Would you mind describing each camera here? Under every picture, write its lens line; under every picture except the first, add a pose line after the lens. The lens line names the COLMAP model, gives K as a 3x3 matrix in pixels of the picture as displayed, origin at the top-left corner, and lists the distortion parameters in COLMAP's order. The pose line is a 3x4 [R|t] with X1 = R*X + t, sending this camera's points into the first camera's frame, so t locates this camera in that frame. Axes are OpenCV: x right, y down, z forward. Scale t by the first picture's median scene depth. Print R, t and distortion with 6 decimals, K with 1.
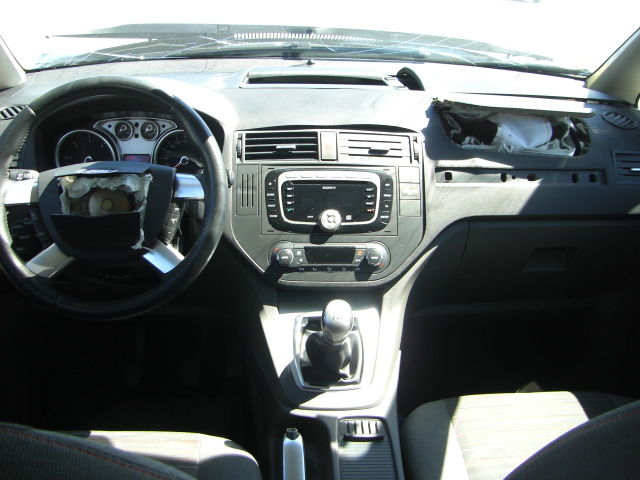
lens RADIAL K [[715.7, 0, 309.3], [0, 715.7, 236.5], [0, 0, 1]] dist [-0.139837, 0.025350]
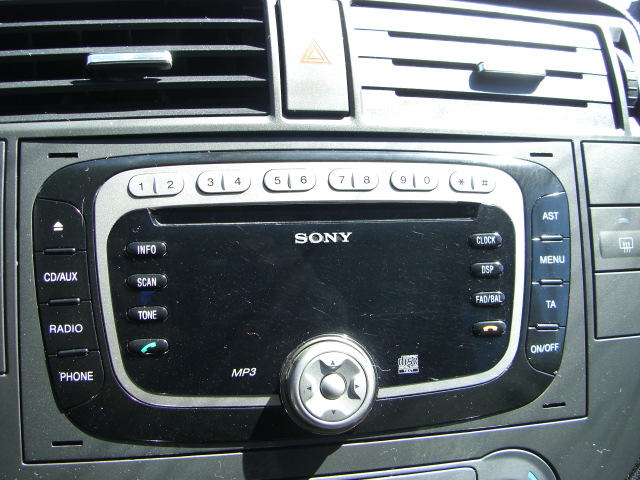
lens RADIAL K [[715.7, 0, 309.3], [0, 715.7, 236.5], [0, 0, 1]] dist [-0.139837, 0.025350]
pose [[0.991610, -0.022364, 0.127314, -0.005648], [0.011731, 0.996425, 0.083660, -0.087327], [-0.128730, -0.081465, 0.988328, 0.771812]]
